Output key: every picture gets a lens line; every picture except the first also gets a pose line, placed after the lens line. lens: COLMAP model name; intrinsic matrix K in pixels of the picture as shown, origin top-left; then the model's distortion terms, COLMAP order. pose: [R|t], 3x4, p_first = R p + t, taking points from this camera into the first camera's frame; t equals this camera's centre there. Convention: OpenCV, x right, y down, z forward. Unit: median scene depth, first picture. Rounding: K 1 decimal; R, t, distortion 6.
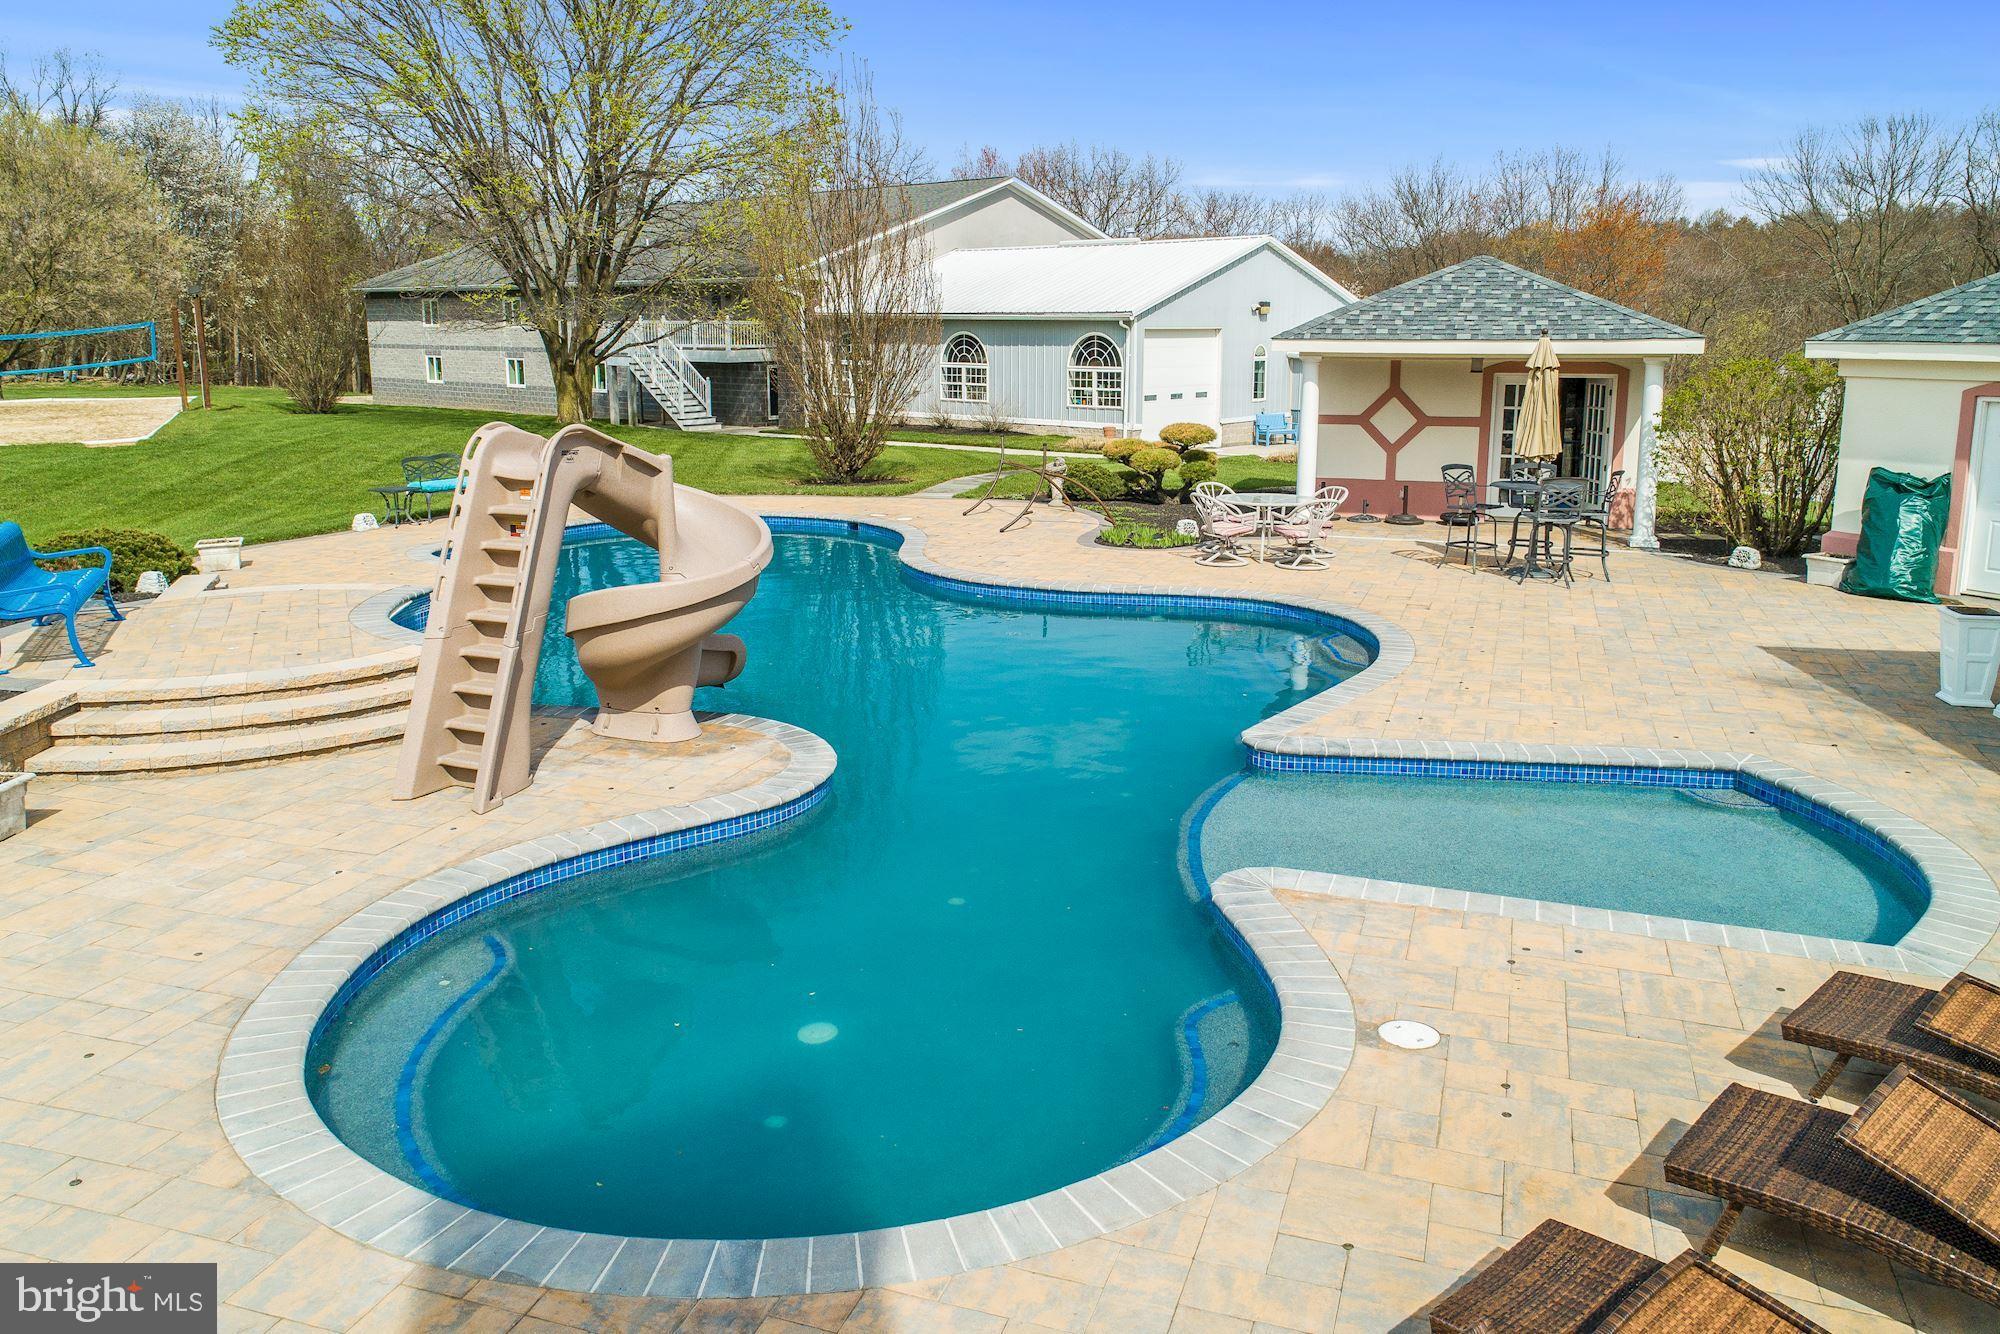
lens RADIAL K [[1476.0, 0, 1000.4], [0, 1476.0, 577.8], [0, 0, 1]] dist [0.005976, 0.000881]
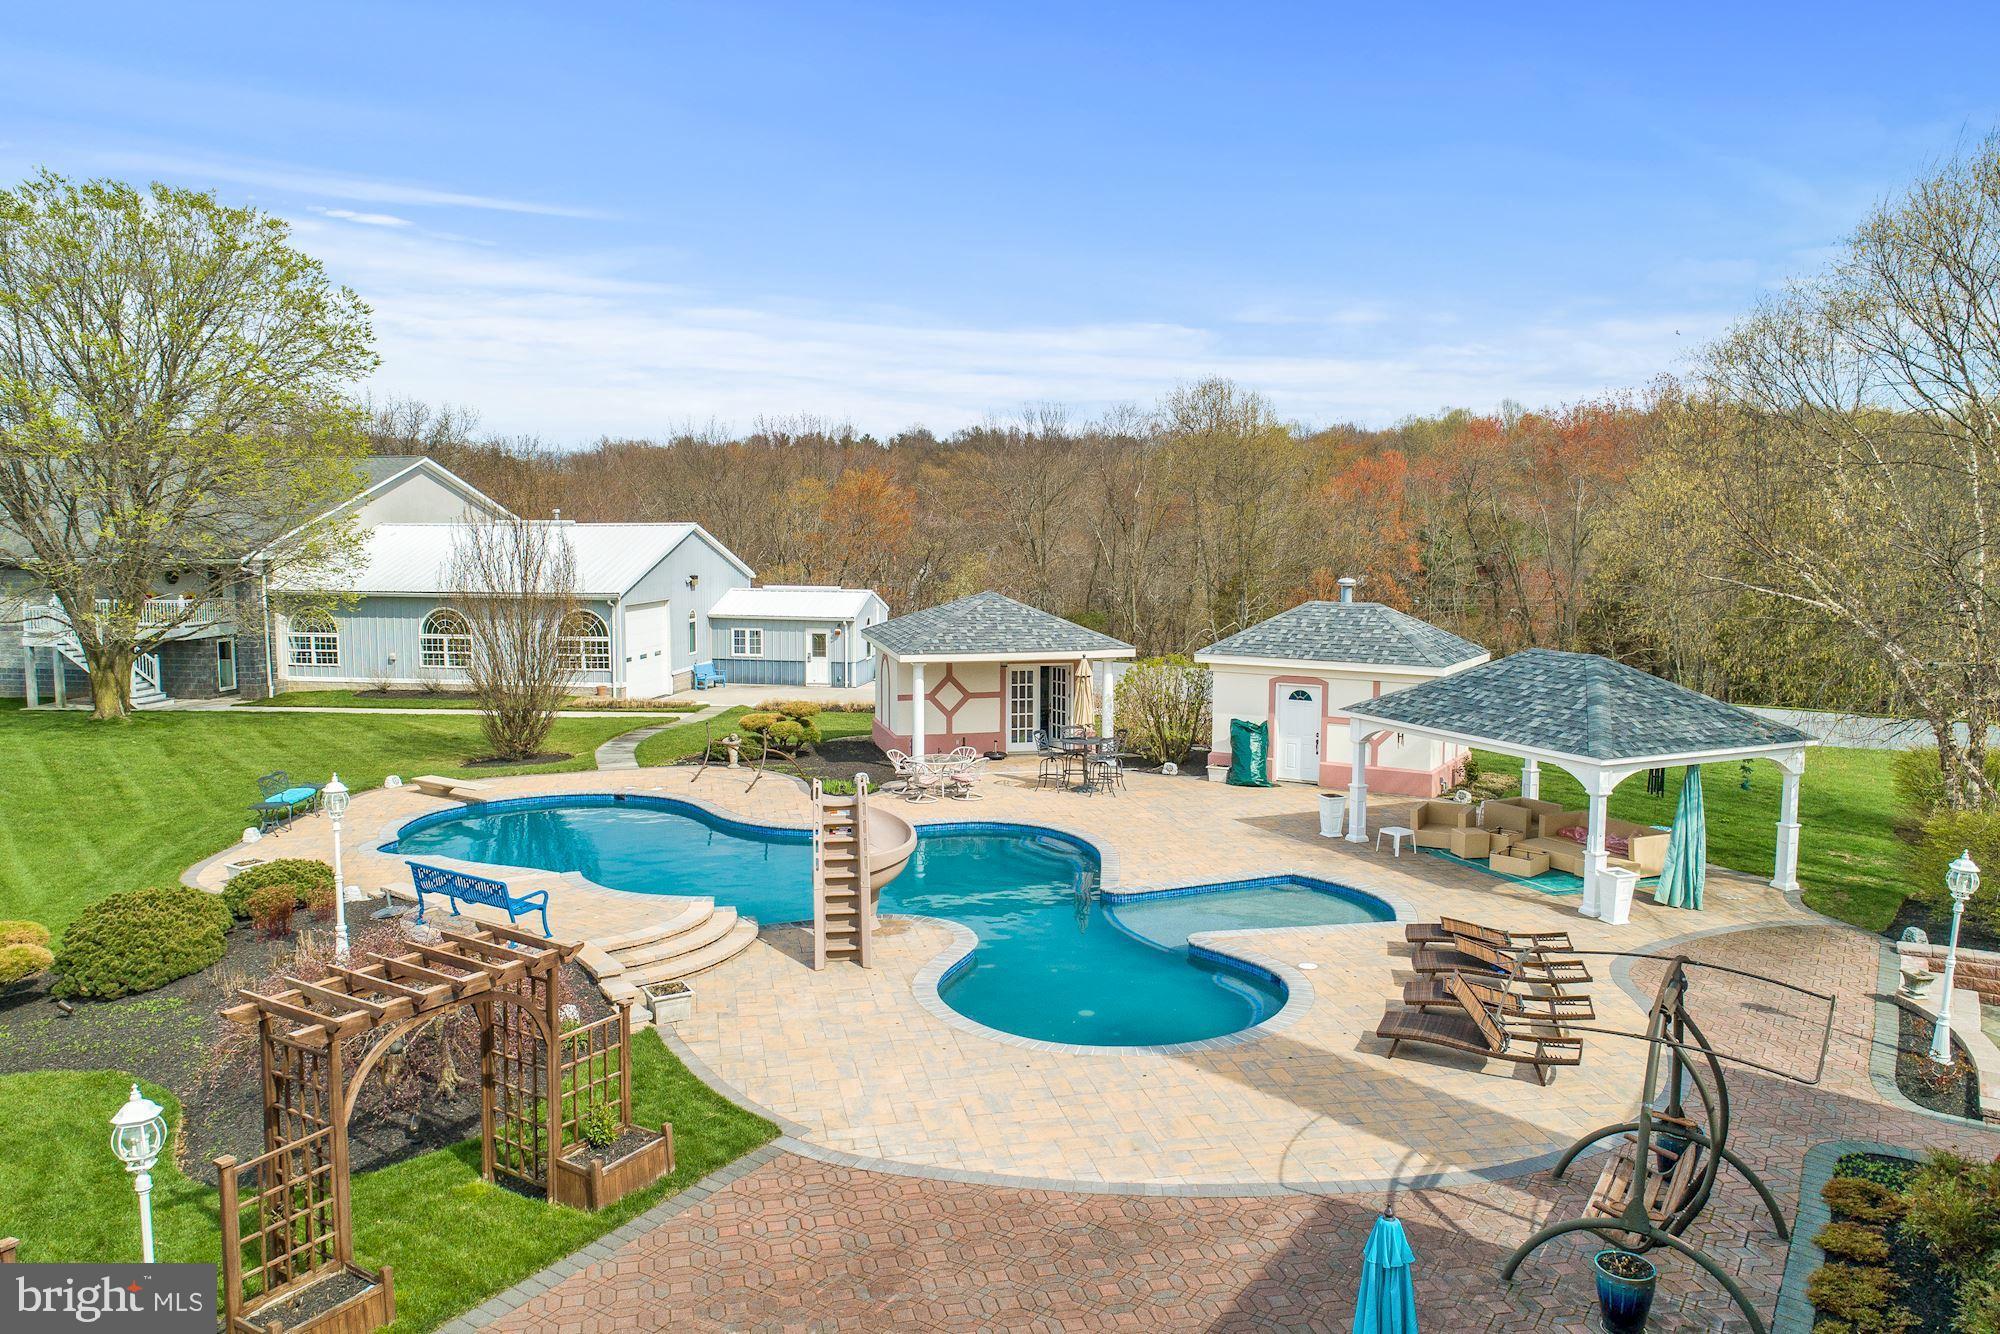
lens RADIAL K [[1476.0, 0, 1000.4], [0, 1476.0, 577.8], [0, 0, 1]] dist [0.005976, 0.000881]
pose [[0.849317, -0.022101, 0.527420, -0.288860], [0.090164, 0.990515, -0.103687, -0.035296], [-0.520125, 0.135617, 0.843254, -0.210820]]
